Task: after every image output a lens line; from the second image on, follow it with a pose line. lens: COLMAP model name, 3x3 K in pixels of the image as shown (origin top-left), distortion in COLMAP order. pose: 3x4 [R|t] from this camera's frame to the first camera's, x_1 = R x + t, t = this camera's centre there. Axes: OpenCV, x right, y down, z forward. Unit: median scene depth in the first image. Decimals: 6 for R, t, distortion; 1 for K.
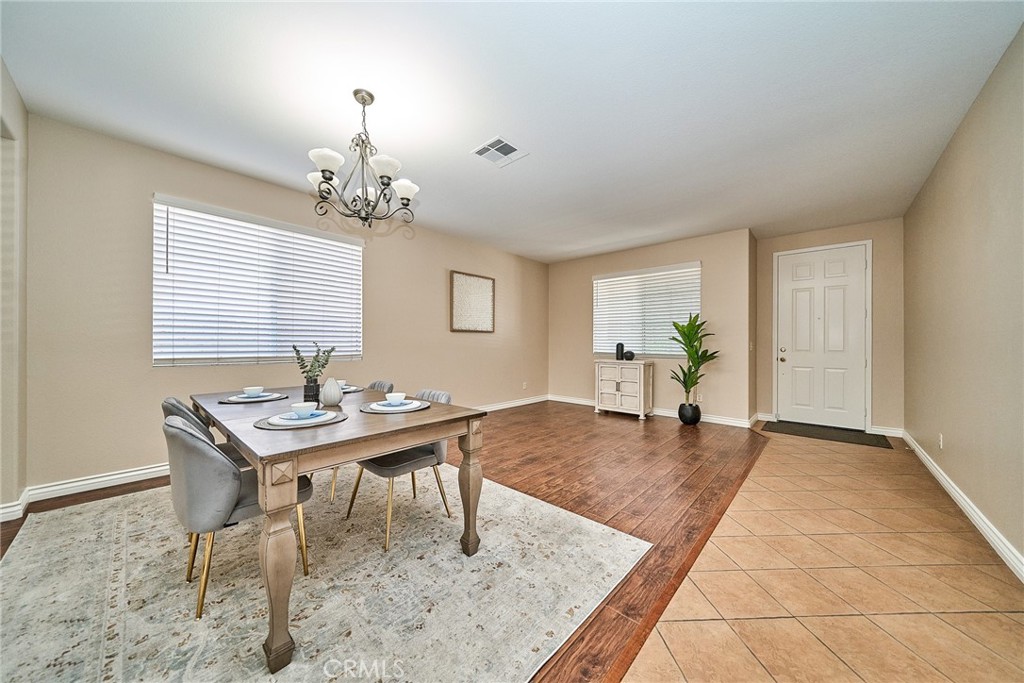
lens RADIAL K [[345.9, 0, 509.9], [0, 345.9, 343.5], [0, 0, 1]] dist [-0.000289, -0.000149]
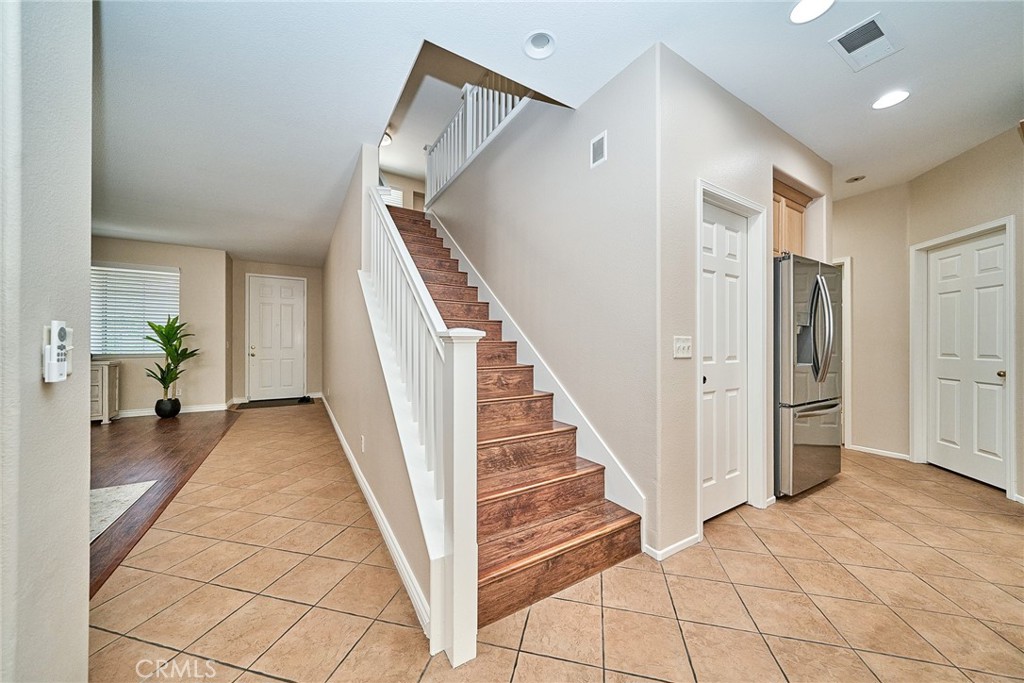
lens RADIAL K [[348.5, 0, 509.6], [0, 348.5, 343.4], [0, 0, 1]] dist [-0.000486, -0.000207]
pose [[0.277954, -0.004893, 0.960582, -0.231244], [-0.002349, 0.999981, 0.005773, -0.007301], [-0.960592, -0.003861, 0.277937, -0.332214]]
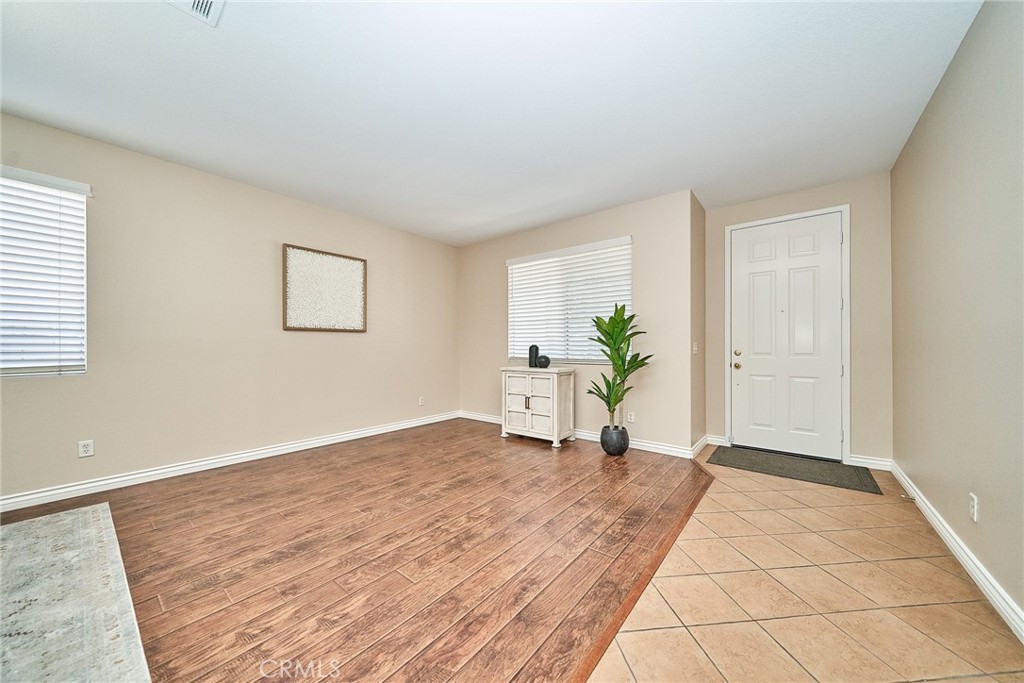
lens RADIAL K [[353.0, 0, 503.8], [0, 353.0, 347.8], [0, 0, 1]] dist [0.000623, 0.000154]
pose [[0.998767, -0.006525, 0.049211, 0.244406], [0.006381, 0.999975, 0.003072, 0.002207], [-0.049230, -0.002754, 0.998784, 0.255454]]
